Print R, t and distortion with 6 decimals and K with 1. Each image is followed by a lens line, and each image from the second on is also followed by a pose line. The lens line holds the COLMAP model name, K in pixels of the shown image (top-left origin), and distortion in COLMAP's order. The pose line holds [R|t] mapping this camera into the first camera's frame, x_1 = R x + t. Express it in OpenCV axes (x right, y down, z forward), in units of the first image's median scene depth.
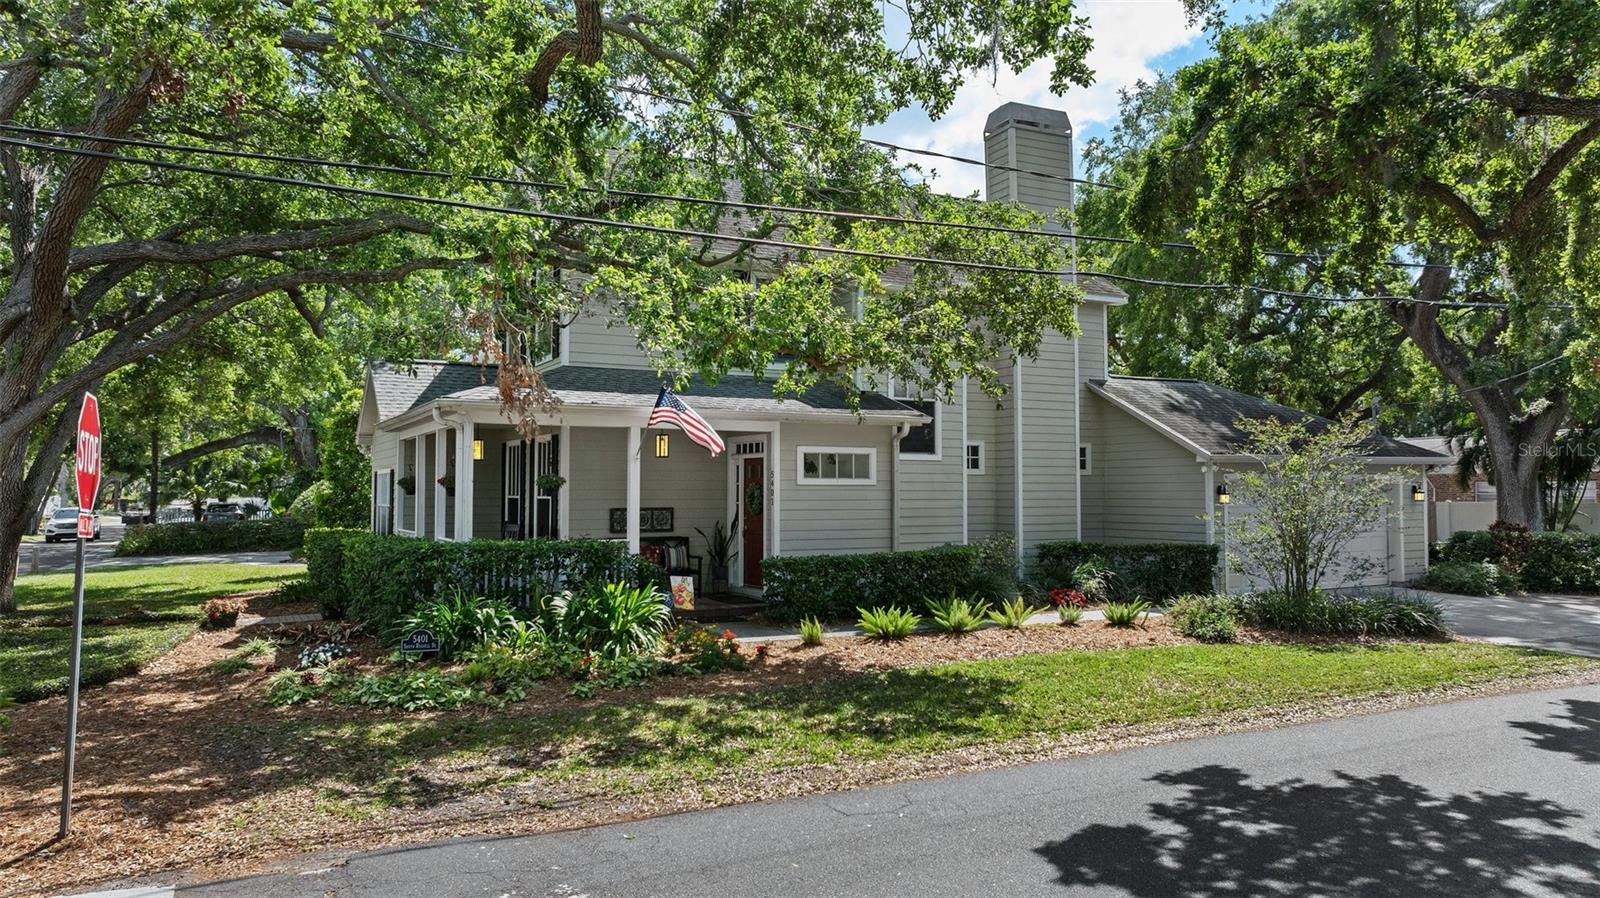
lens RADIAL K [[1122.8, 0, 800.0], [0, 1122.8, 449.0], [0, 0, 1]] dist [-0.036355, -0.001570]
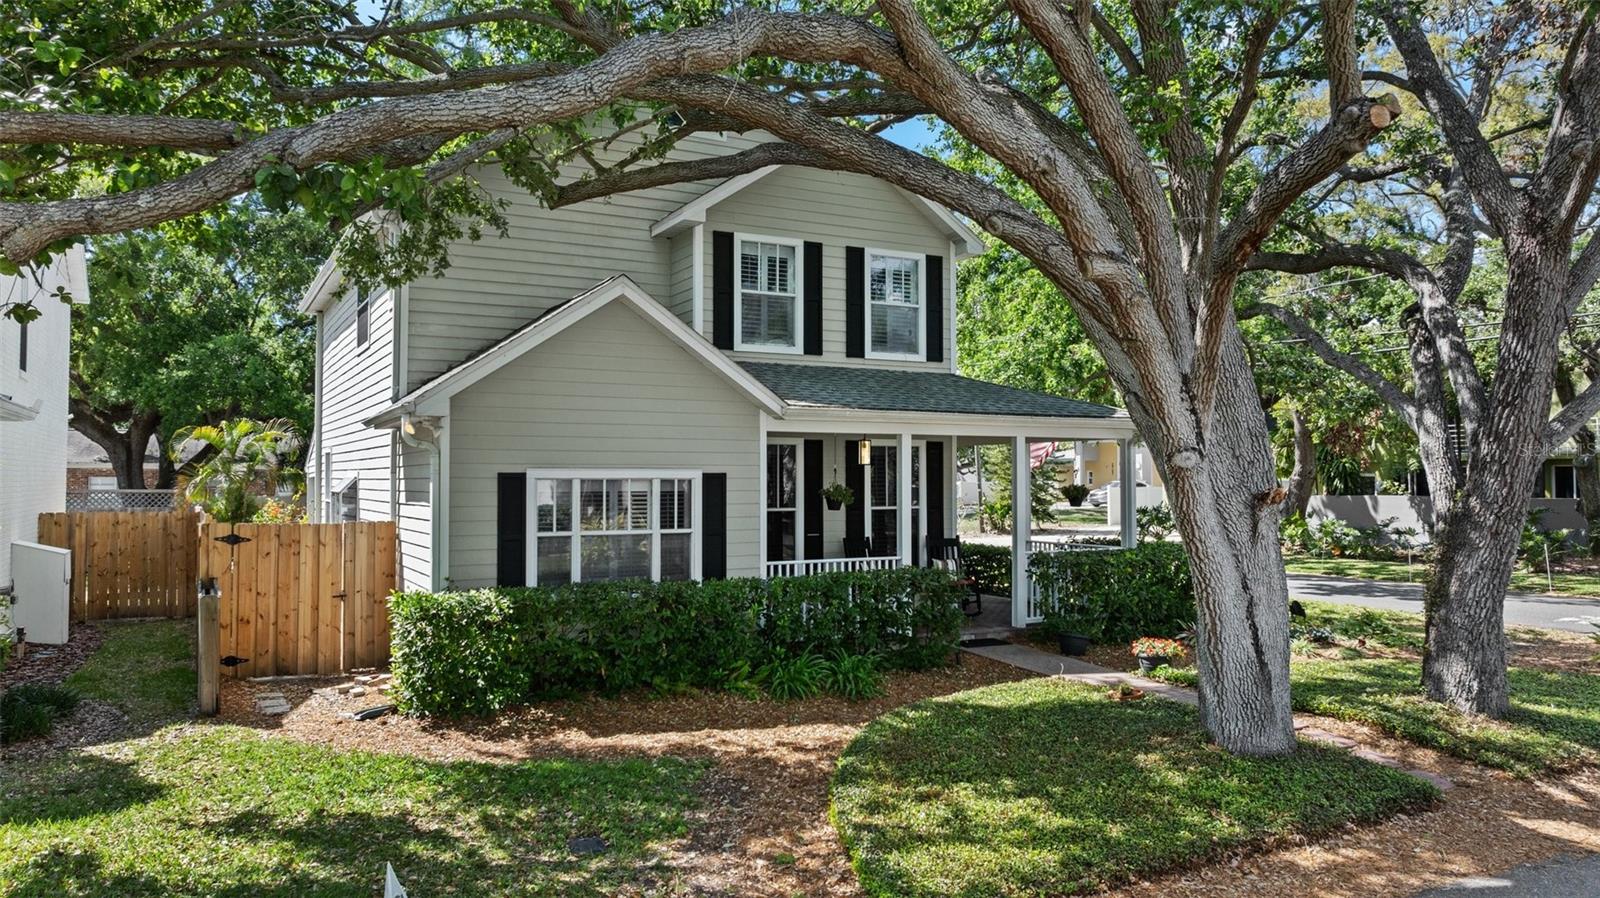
lens RADIAL K [[1122.8, 0, 800.0], [0, 1122.8, 449.0], [0, 0, 1]] dist [-0.036355, -0.001570]
pose [[-0.024301, 0.026238, 0.999360, -1.181621], [-0.040683, 0.998801, -0.027212, 0.025209], [-0.998877, -0.041319, -0.023204, 1.152268]]
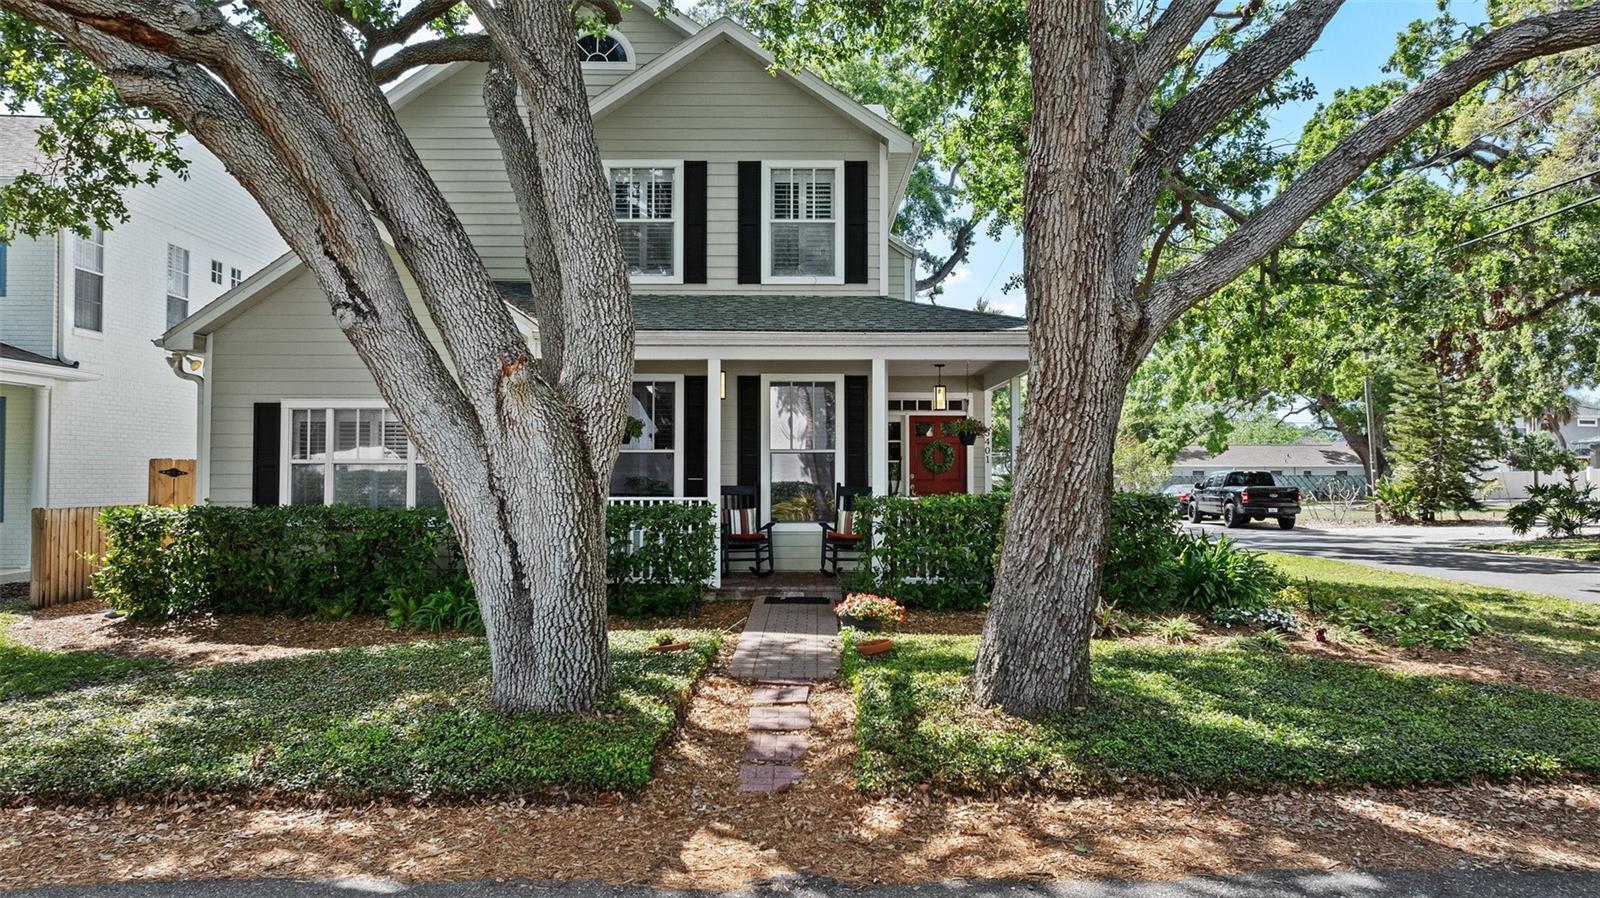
lens RADIAL K [[1122.8, 0, 800.0], [0, 1122.8, 449.0], [0, 0, 1]] dist [-0.036355, -0.001570]
pose [[0.451568, 0.024779, 0.891893, -0.982165], [-0.037909, 0.999244, -0.008568, 0.051416], [-0.891431, -0.029942, 0.452166, 0.673076]]
